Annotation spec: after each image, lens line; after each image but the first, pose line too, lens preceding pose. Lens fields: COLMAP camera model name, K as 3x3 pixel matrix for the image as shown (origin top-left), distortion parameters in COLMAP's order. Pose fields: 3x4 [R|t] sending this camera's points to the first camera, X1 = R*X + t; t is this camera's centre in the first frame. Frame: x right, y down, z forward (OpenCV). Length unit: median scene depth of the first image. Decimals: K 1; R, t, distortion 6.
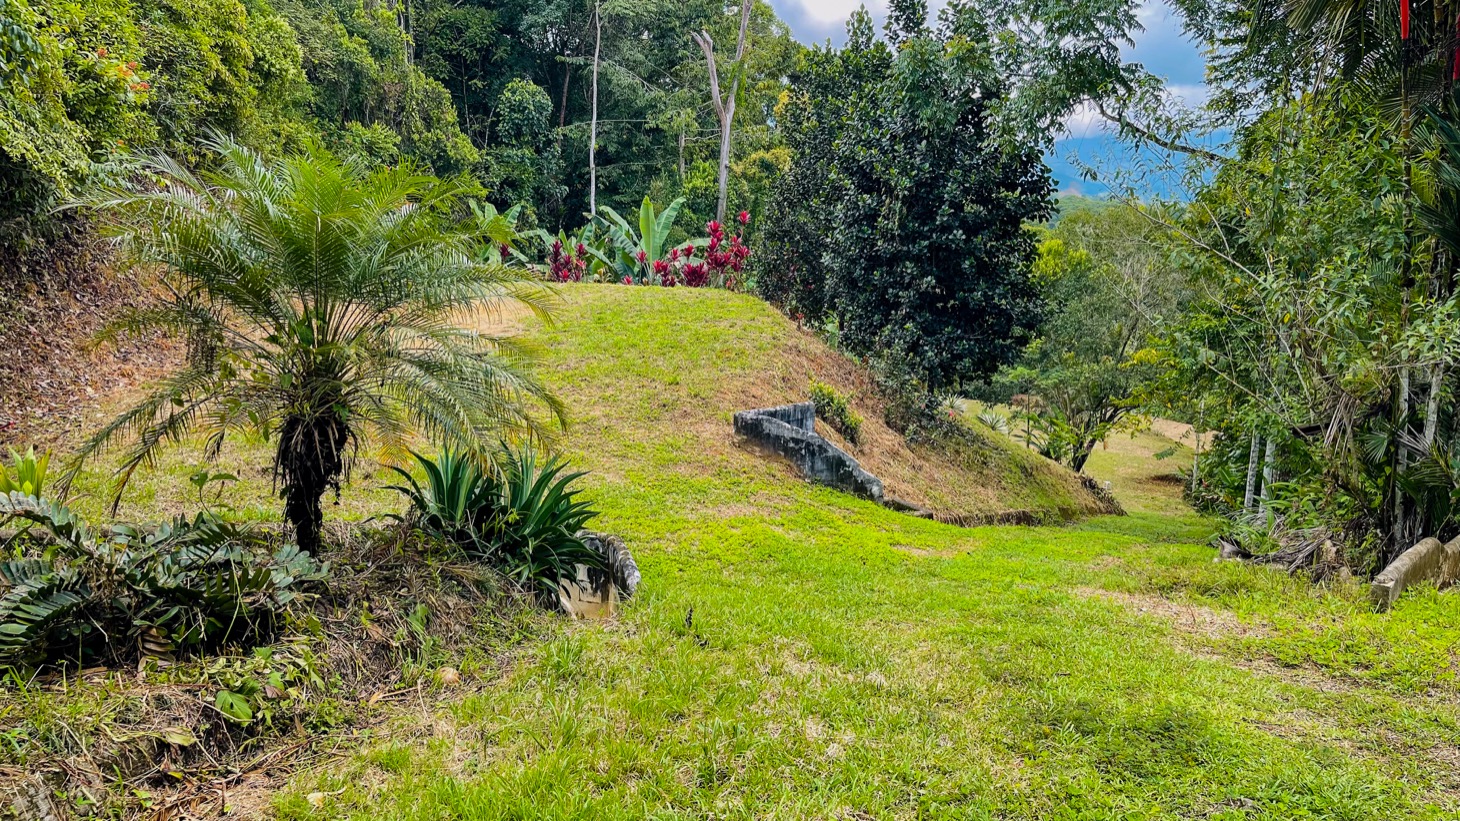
lens RADIAL K [[1061.2, 0, 730.0], [0, 1061.2, 410.5], [0, 0, 1]] dist [0.038079, 0.000217]
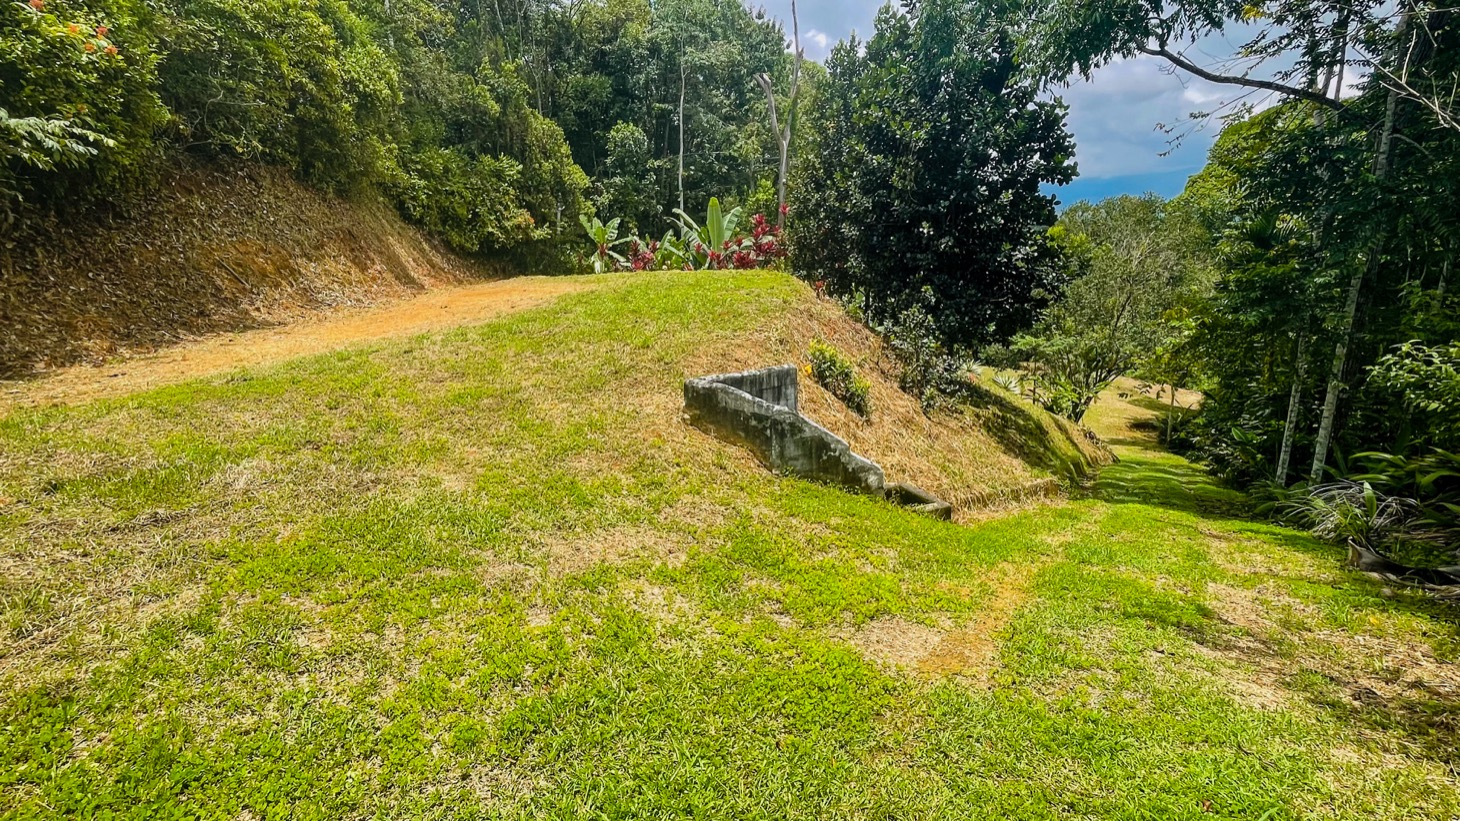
lens RADIAL K [[733.2, 0, 730.0], [0, 733.2, 410.5], [0, 0, 1]] dist [-0.001026, -0.000283]
pose [[0.994246, -0.009892, -0.106660, 0.056119], [0.014709, 0.998903, 0.044466, 0.000530], [0.106103, -0.045779, 0.993301, 0.288359]]
